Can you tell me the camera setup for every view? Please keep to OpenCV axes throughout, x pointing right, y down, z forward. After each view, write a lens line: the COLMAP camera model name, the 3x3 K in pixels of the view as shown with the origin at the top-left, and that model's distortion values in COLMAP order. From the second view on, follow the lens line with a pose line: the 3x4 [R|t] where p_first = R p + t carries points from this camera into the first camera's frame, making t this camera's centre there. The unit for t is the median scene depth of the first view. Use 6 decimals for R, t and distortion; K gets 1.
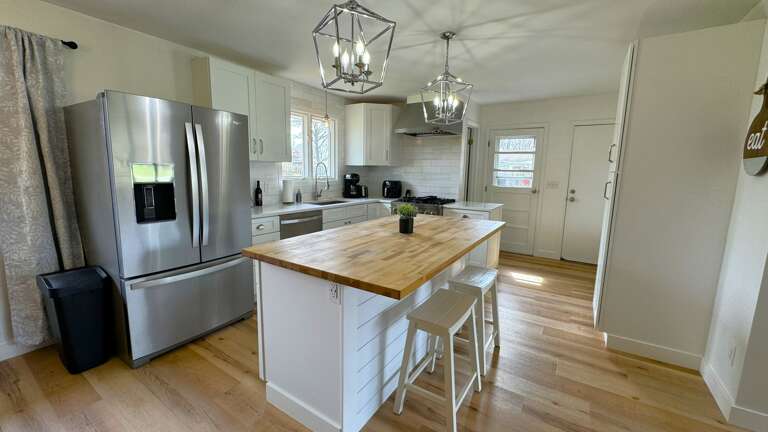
lens RADIAL K [[306.0, 0, 384.0], [0, 306.0, 216.0], [0, 0, 1]] dist [-0.000673, -0.000042]
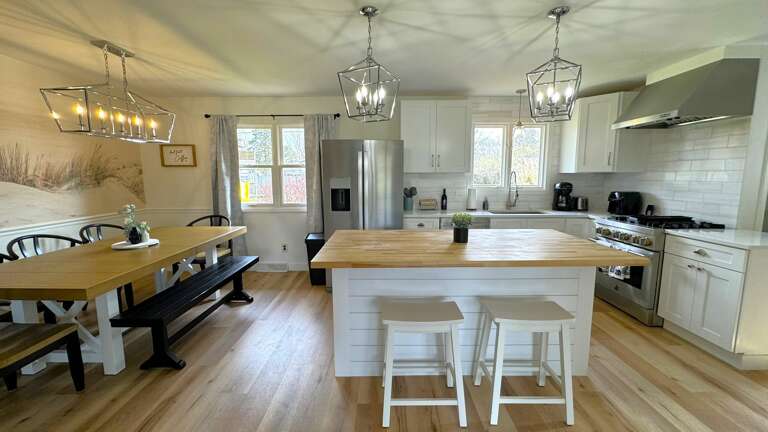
lens RADIAL K [[306.0, 0, 384.0], [0, 306.0, 216.0], [0, 0, 1]] dist [-0.000673, -0.000042]
pose [[0.543003, 0.089733, -0.834923, 0.368869], [-0.111838, 0.993145, 0.034003, -0.018231], [0.832250, 0.074912, 0.549316, 0.117020]]
